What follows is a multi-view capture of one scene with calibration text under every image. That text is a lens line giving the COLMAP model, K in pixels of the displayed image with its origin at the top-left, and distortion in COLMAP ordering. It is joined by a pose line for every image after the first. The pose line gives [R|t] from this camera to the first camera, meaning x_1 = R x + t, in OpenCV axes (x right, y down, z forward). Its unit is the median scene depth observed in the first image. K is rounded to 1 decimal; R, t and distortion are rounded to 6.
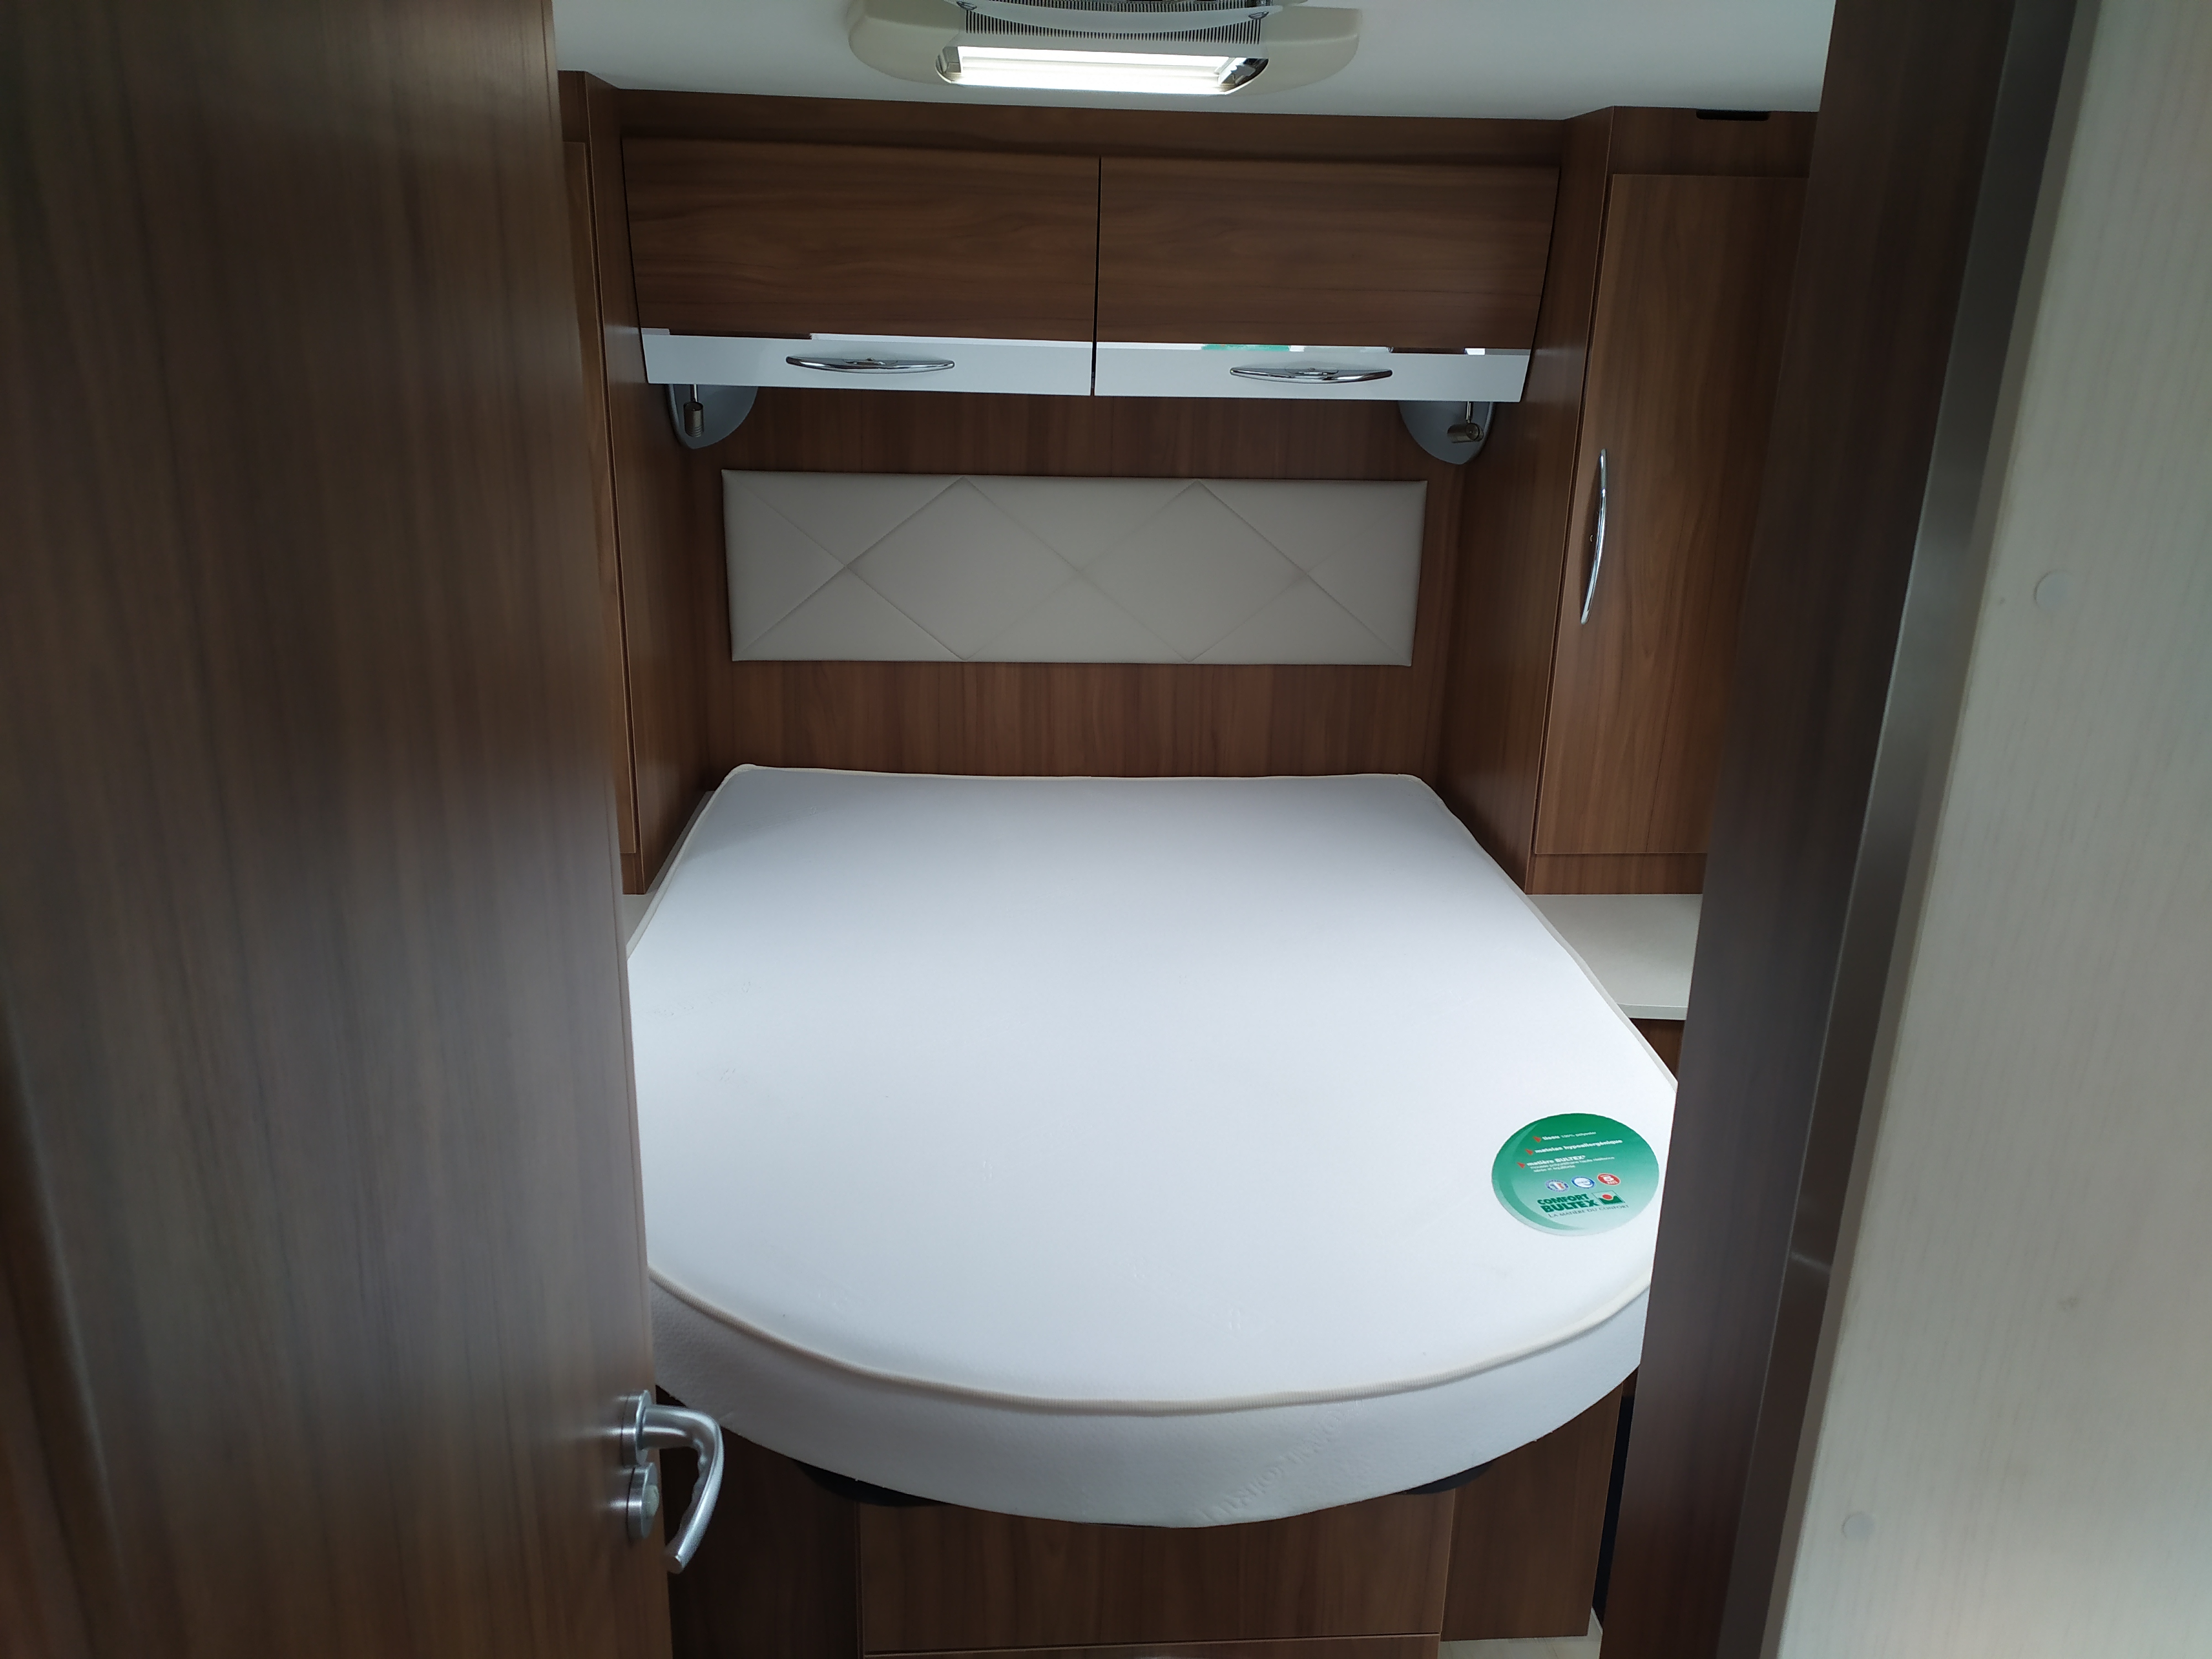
lens RADIAL K [[1663.8, 0, 1111.6], [0, 1663.8, 823.4], [0, 0, 1]] dist [0.039081, -0.025903]
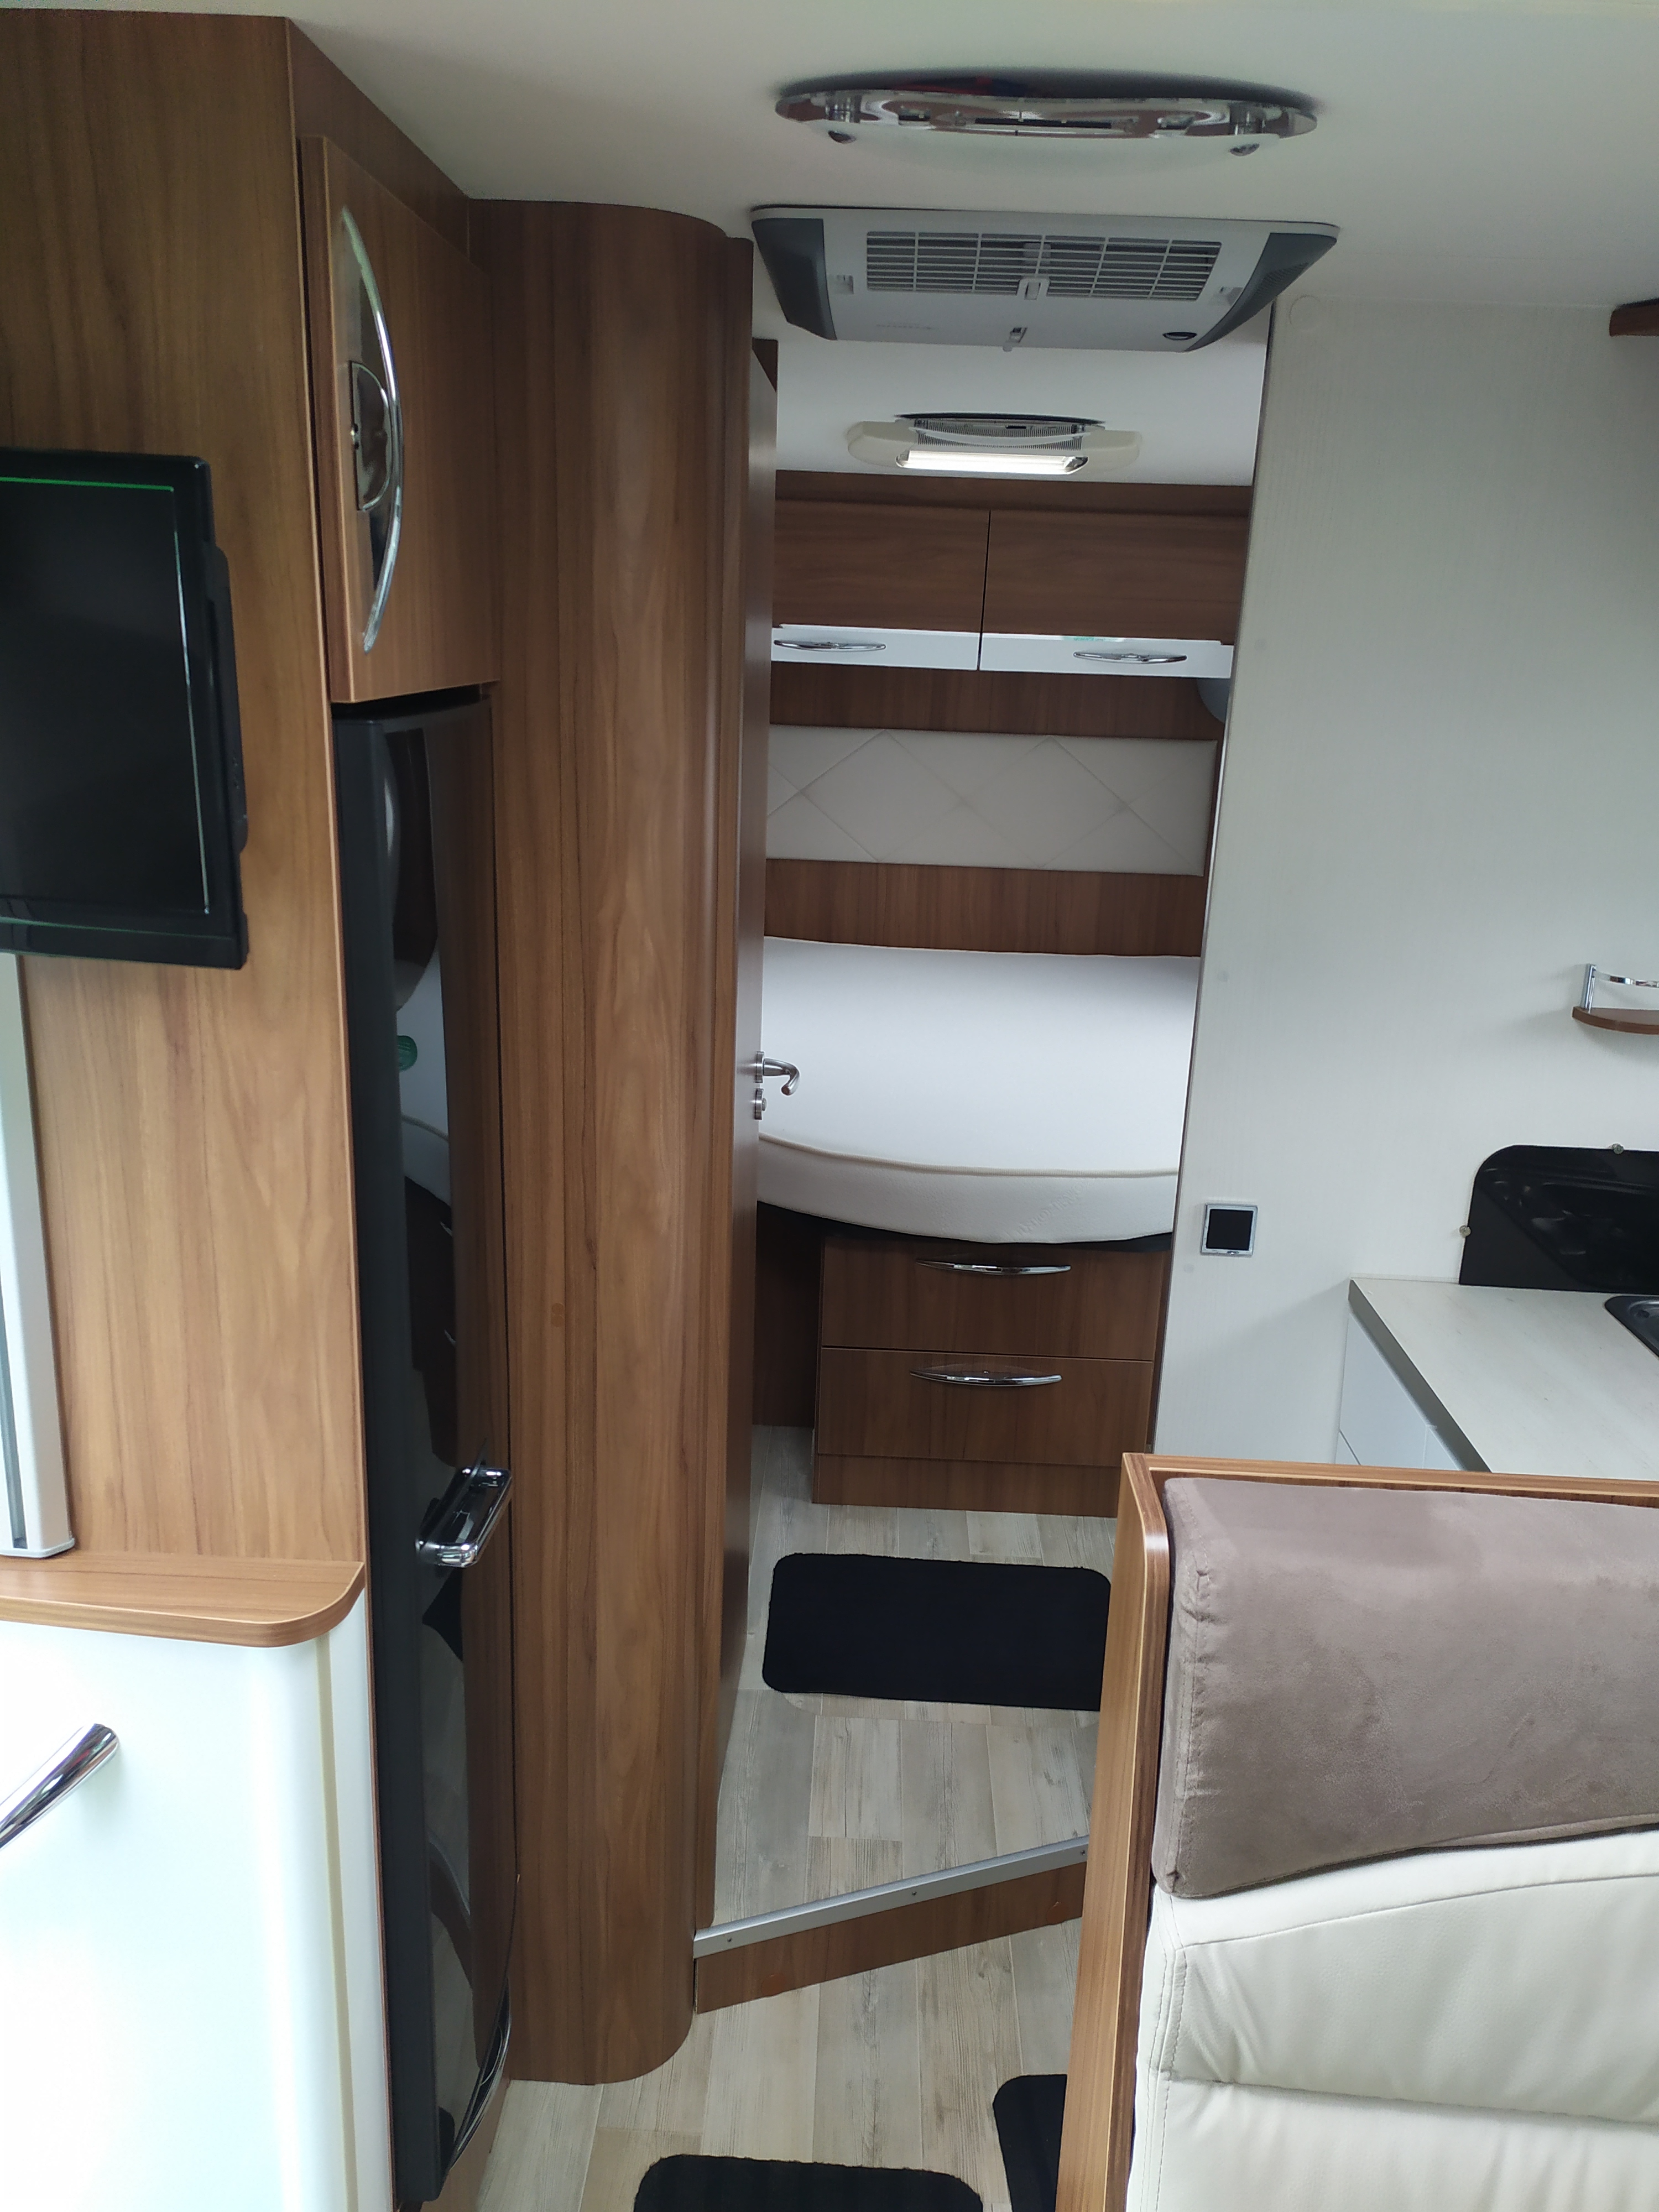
lens RADIAL K [[1663.8, 0, 829.6], [0, 1663.8, 1113.3], [0, 0, 1]] dist [0.039081, -0.025903]
pose [[0.995001, 0.040860, -0.091120, 0.007667], [-0.043074, 0.998819, -0.022465, 0.160923], [0.090094, 0.026278, 0.995587, -0.431667]]
